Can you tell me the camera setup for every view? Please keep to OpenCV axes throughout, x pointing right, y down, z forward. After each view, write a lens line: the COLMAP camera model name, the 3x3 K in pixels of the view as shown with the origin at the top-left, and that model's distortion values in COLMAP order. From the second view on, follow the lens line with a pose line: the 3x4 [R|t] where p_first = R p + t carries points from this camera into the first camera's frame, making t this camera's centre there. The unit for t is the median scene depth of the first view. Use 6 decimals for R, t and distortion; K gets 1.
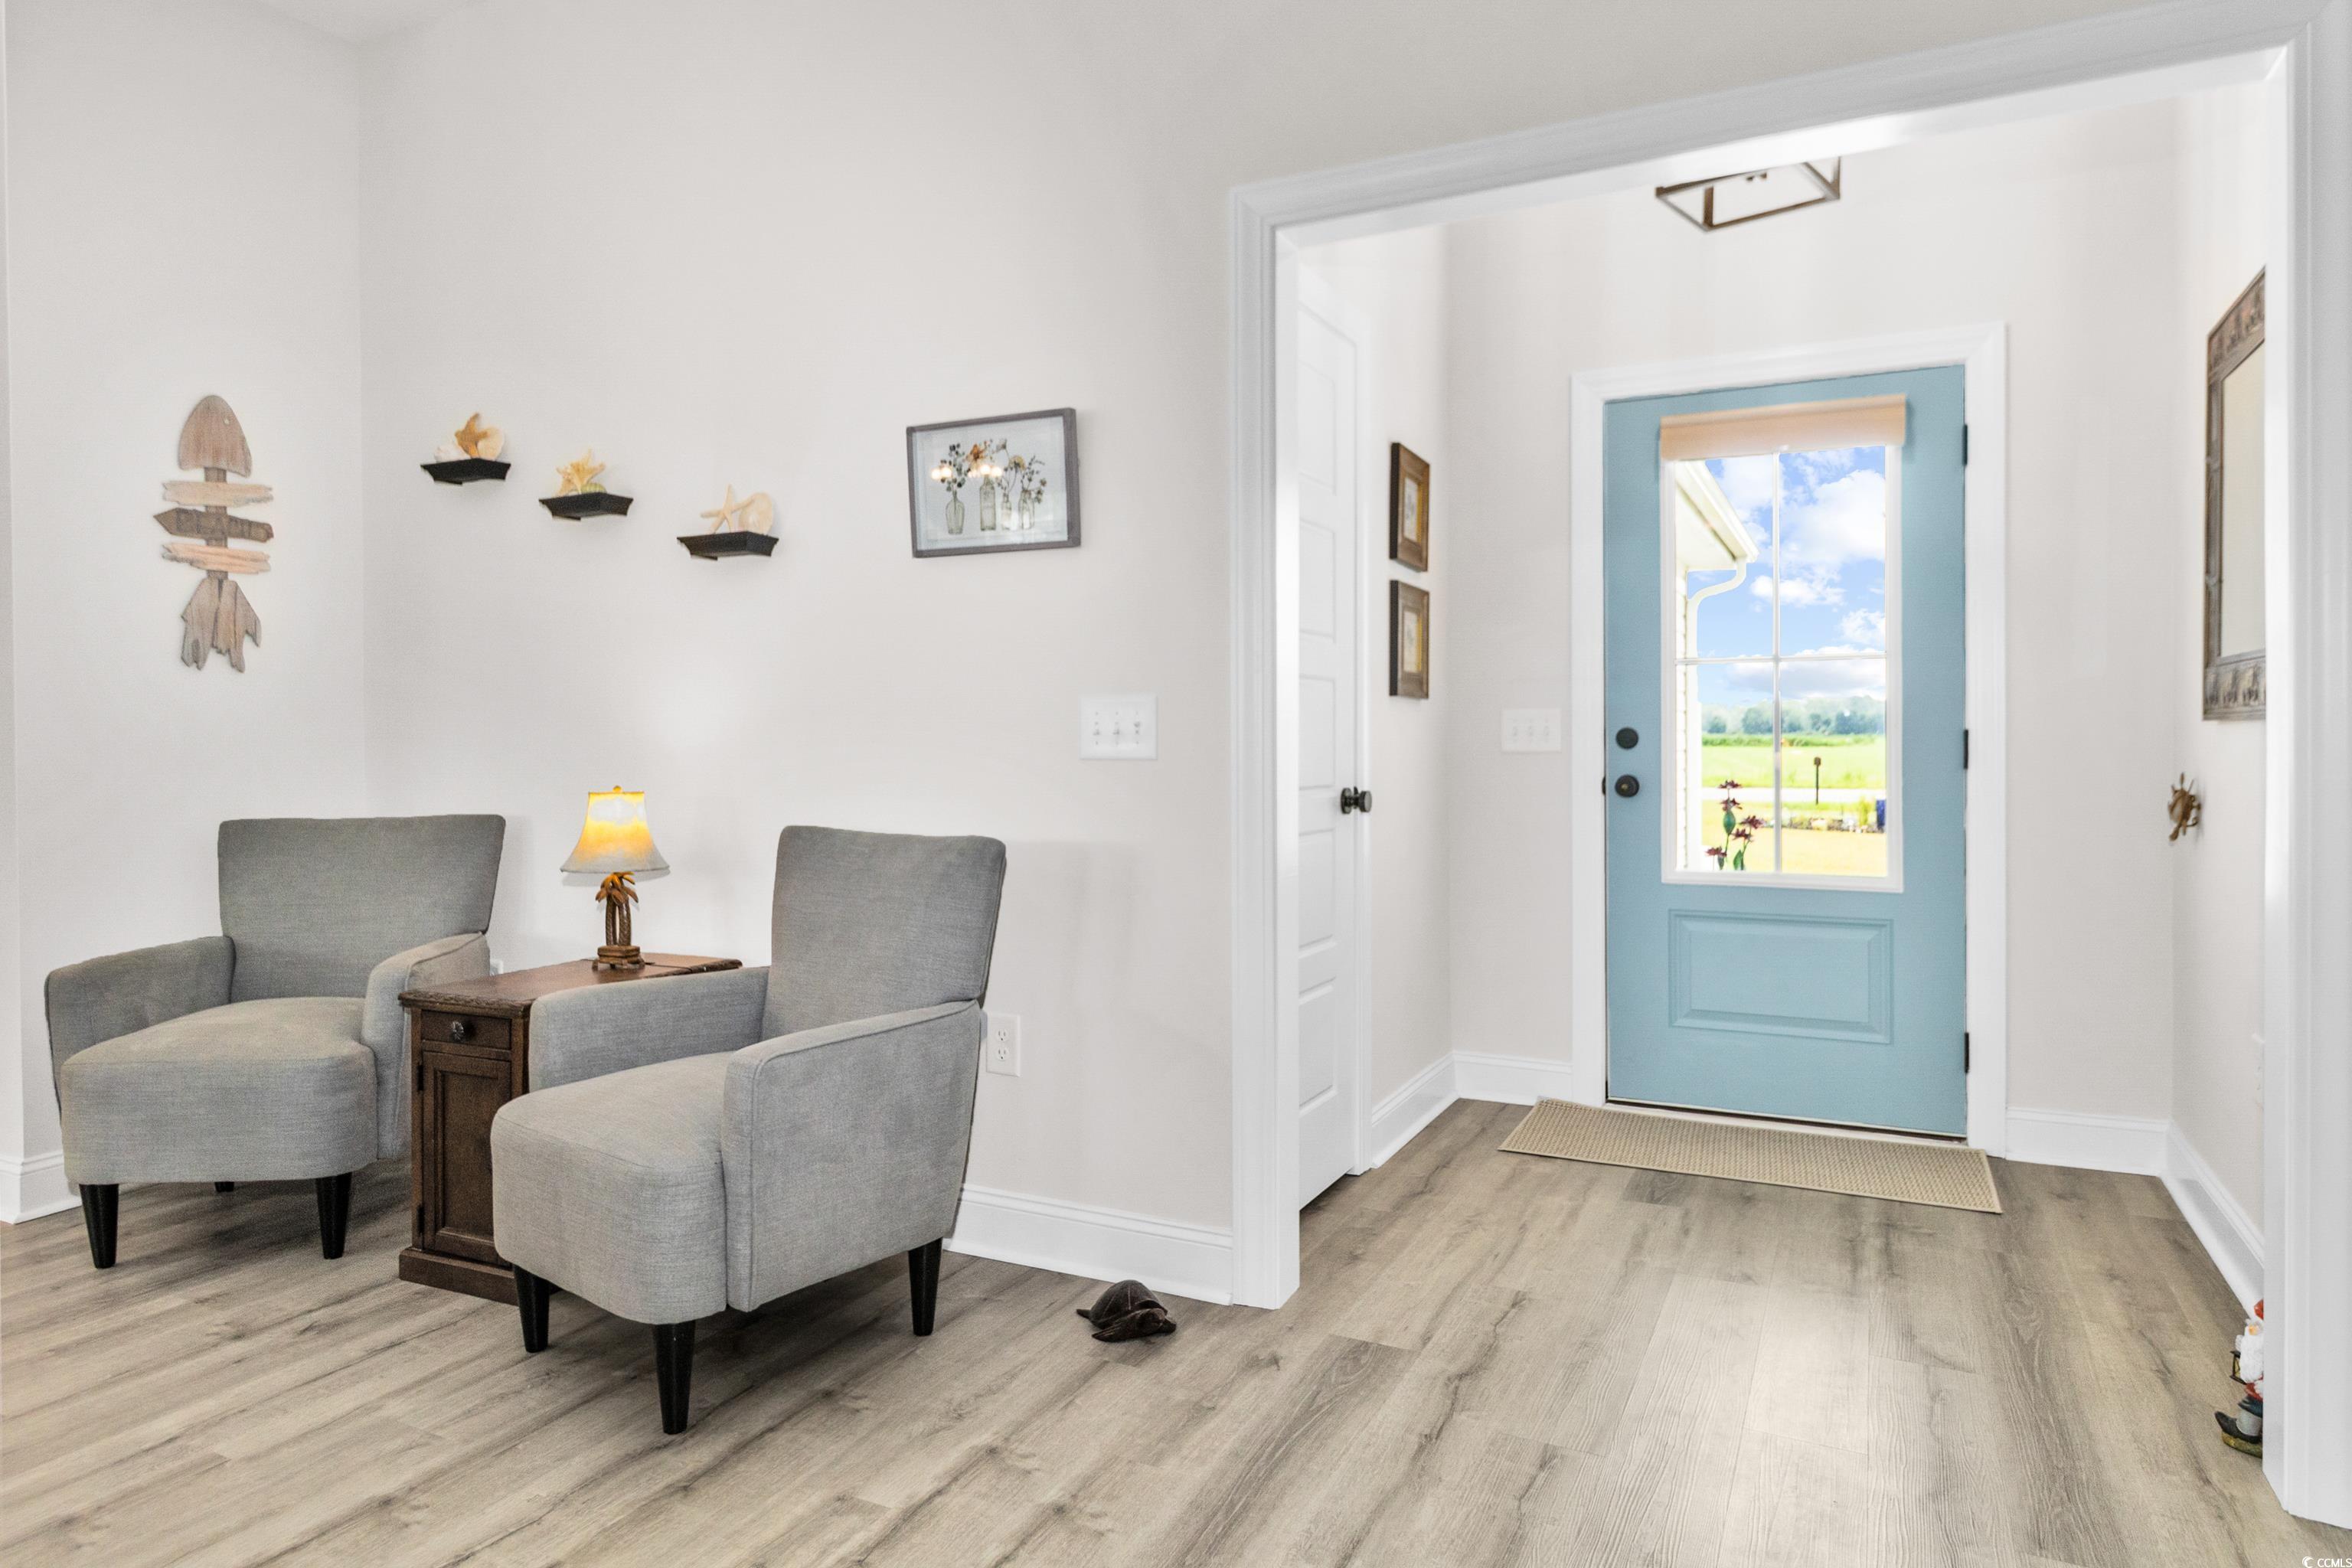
lens RADIAL K [[1368.3, 0, 1173.8], [0, 1368.3, 762.4], [0, 0, 1]] dist [-0.002888, 0.001871]
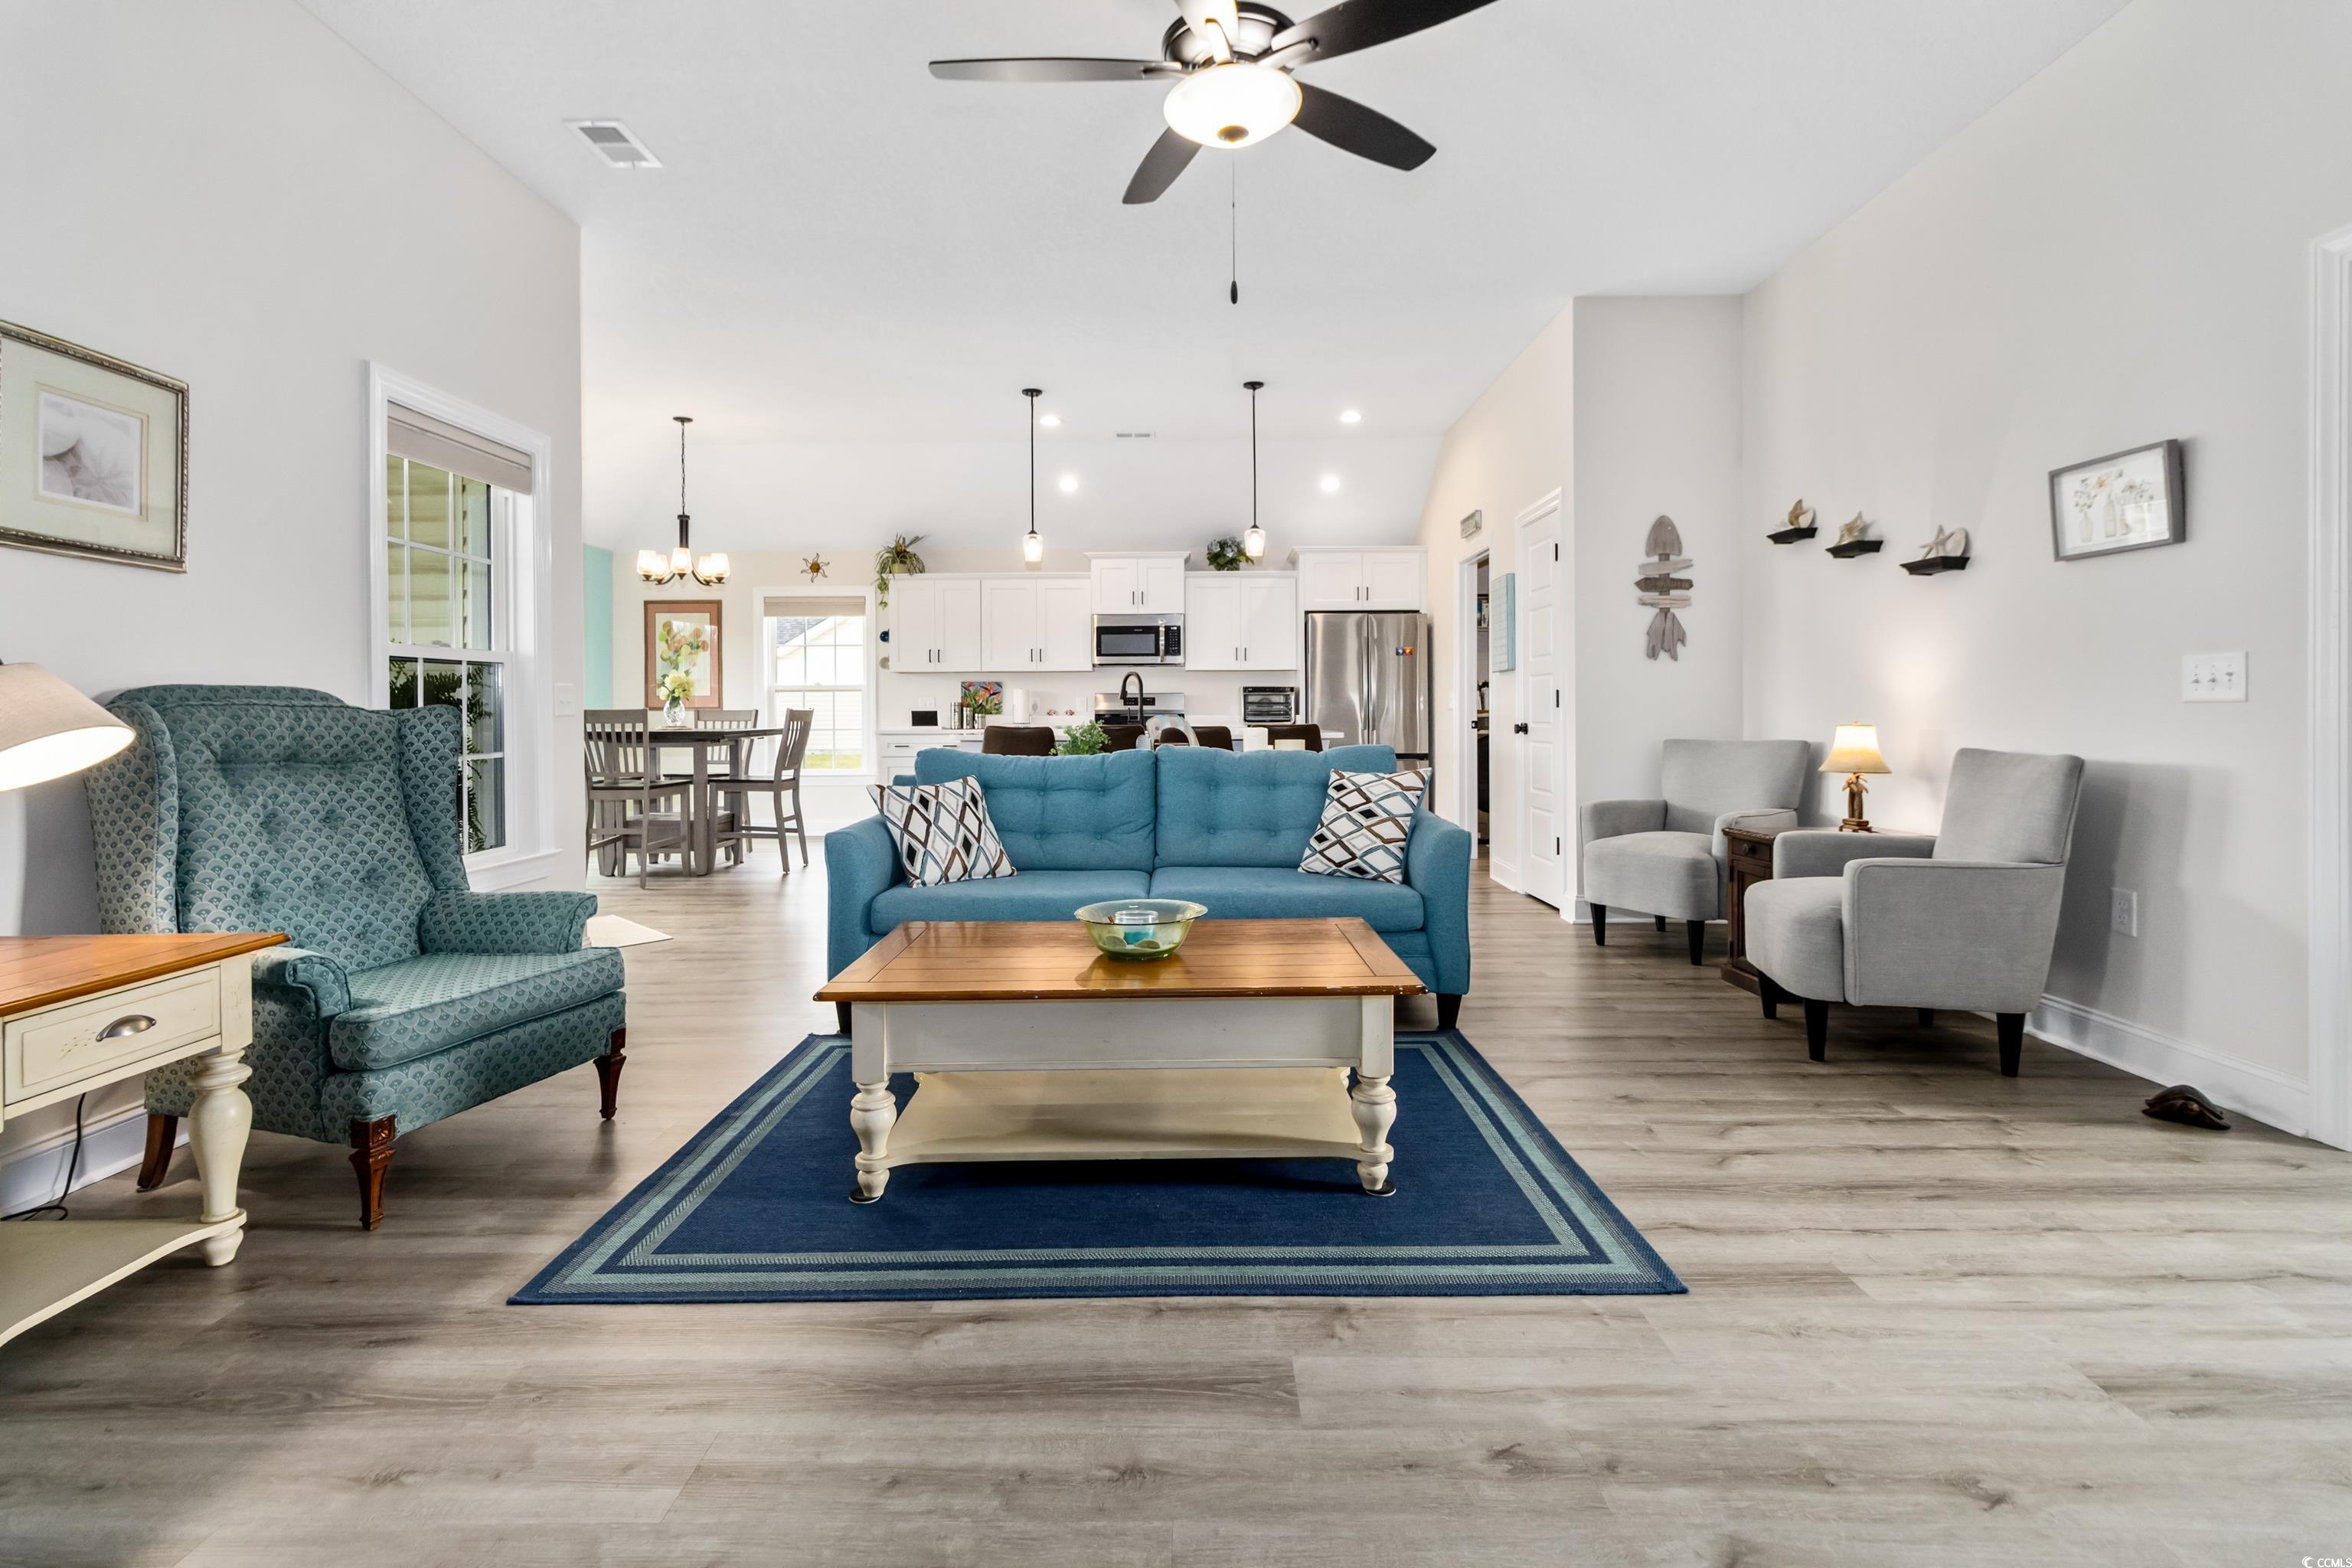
lens RADIAL K [[1089.2, 0, 1179.4], [0, 1089.2, 712.9], [0, 0, 1]] dist [0.005454, -0.000606]
pose [[0.443468, 0.001604, -0.896289, 0.399914], [-0.012190, 0.999917, -0.004242, 0.022498], [0.896208, 0.012807, 0.443450, -0.304175]]
